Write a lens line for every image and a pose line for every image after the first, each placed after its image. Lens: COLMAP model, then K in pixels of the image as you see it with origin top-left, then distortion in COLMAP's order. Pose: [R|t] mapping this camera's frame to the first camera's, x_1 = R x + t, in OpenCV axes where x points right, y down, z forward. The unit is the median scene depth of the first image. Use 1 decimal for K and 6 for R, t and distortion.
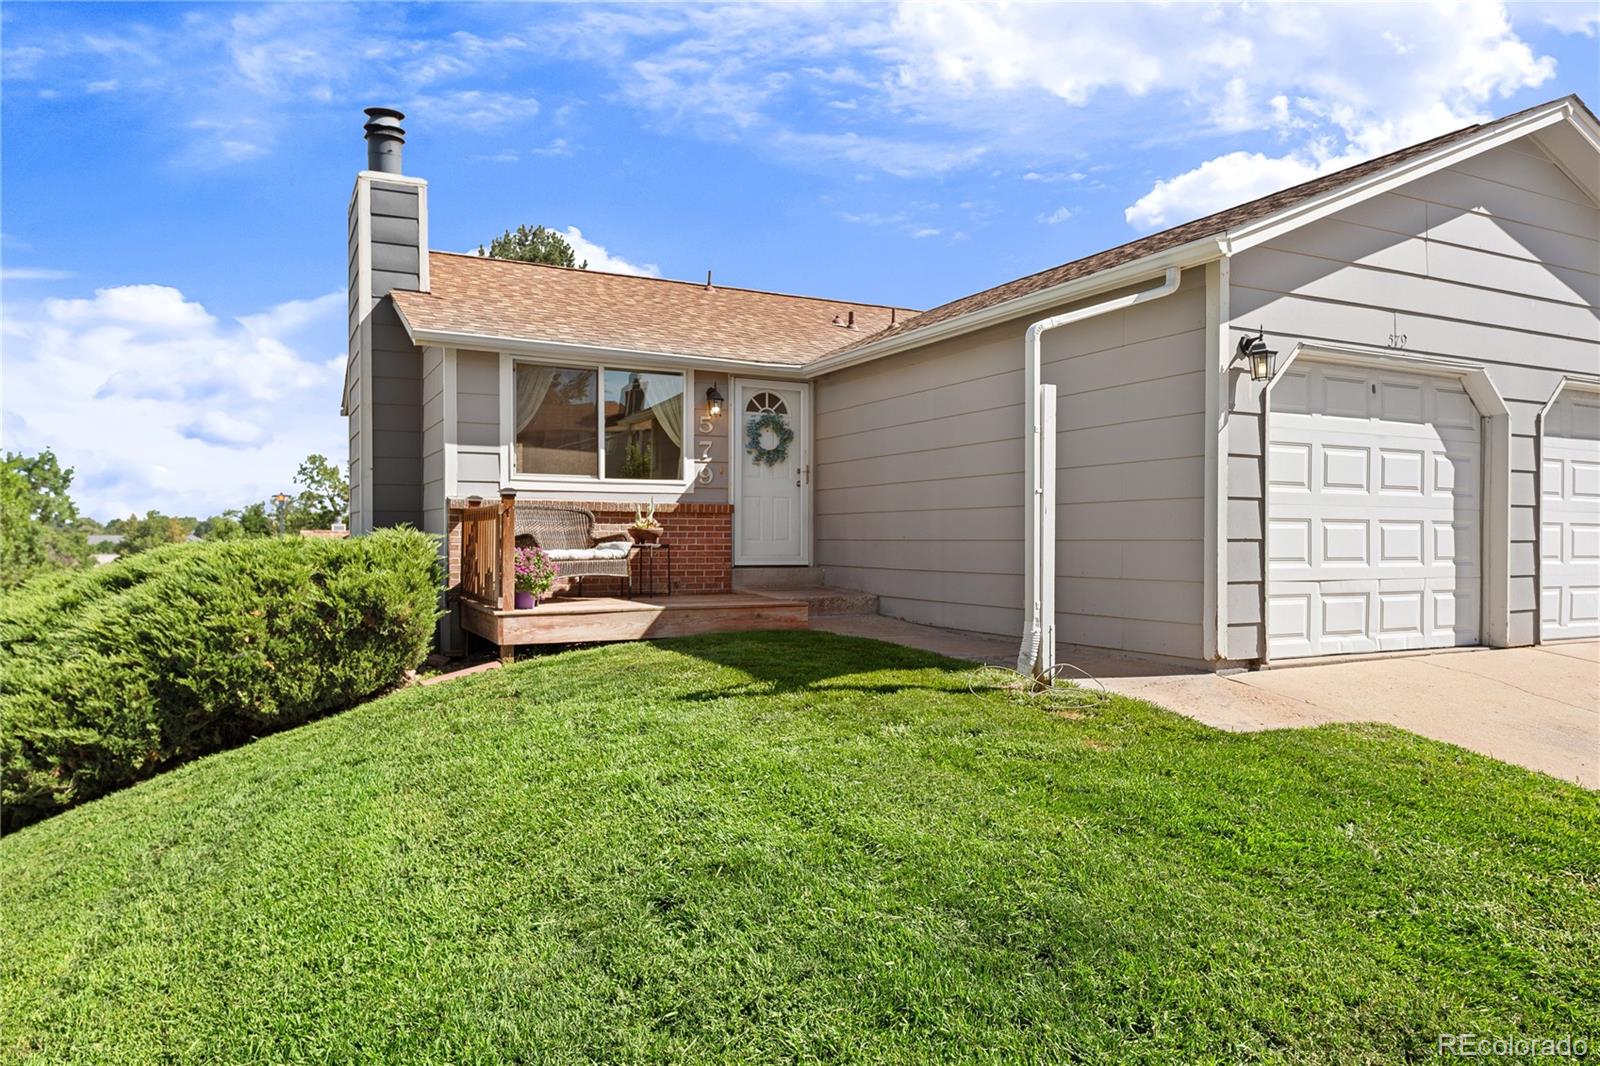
lens RADIAL K [[1084.9, 0, 801.1], [0, 1084.9, 539.4], [0, 0, 1]] dist [-0.004610, -0.000600]
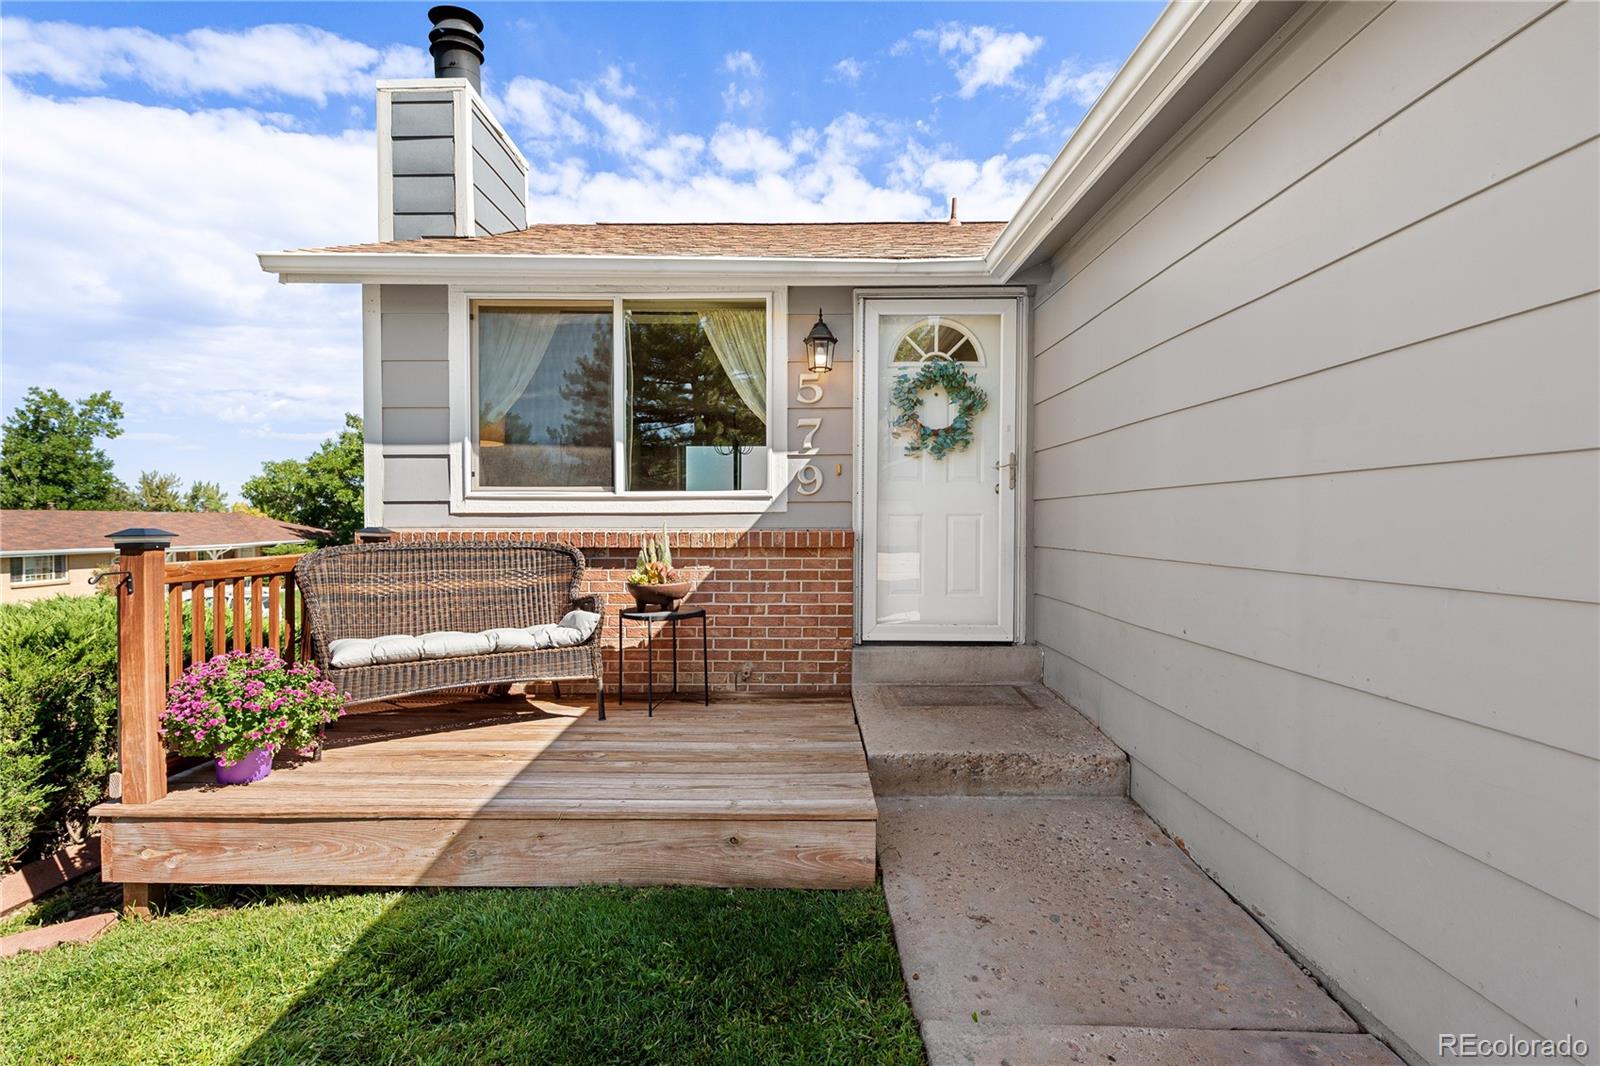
lens RADIAL K [[775.2, 0, 793.6], [0, 775.2, 540.1], [0, 0, 1]] dist [0.009353, -0.001531]
pose [[0.886882, 0.005789, -0.461959, 0.090805], [0.005333, 0.999727, 0.022768, -0.037053], [0.461965, -0.022657, 0.886609, 0.642921]]
